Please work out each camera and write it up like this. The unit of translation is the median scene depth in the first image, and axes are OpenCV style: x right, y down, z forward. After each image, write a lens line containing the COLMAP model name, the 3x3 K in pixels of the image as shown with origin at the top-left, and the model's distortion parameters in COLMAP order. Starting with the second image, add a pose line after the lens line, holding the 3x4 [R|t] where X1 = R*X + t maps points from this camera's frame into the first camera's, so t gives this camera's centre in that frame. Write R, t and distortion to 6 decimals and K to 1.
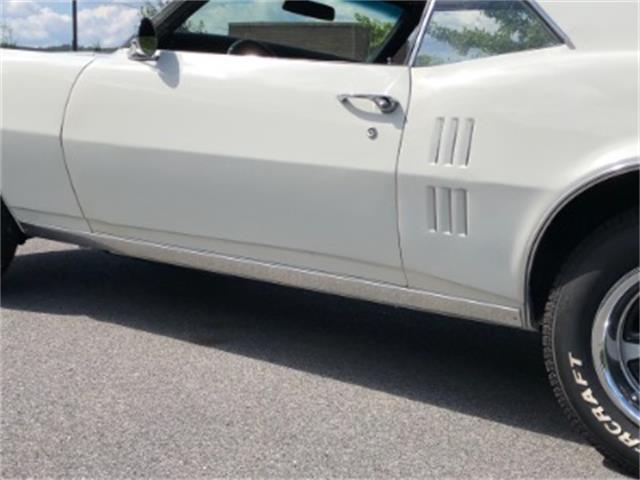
lens RADIAL K [[838.0, 0, 320.0], [0, 838.0, 240.0], [0, 0, 1]] dist [0.289223, -1.152663]
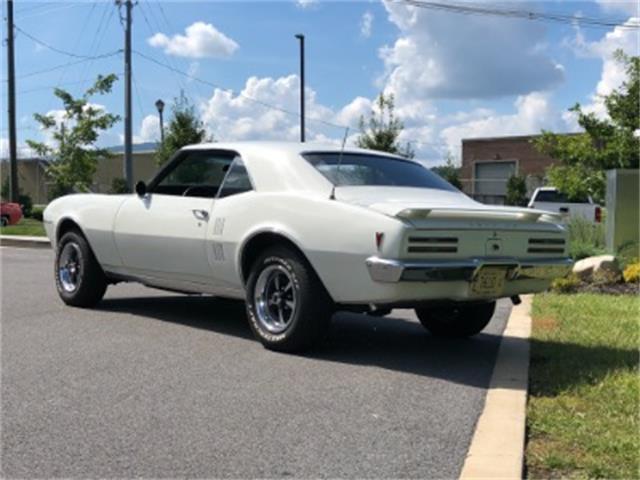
lens RADIAL K [[838.0, 0, 320.0], [0, 838.0, 240.0], [0, 0, 1]] dist [0.289223, -1.152663]
pose [[0.956538, -0.028260, -0.290234, 1.170461], [-0.007666, 0.992512, -0.121907, 0.233055], [0.291506, 0.118834, 0.949159, -1.344105]]
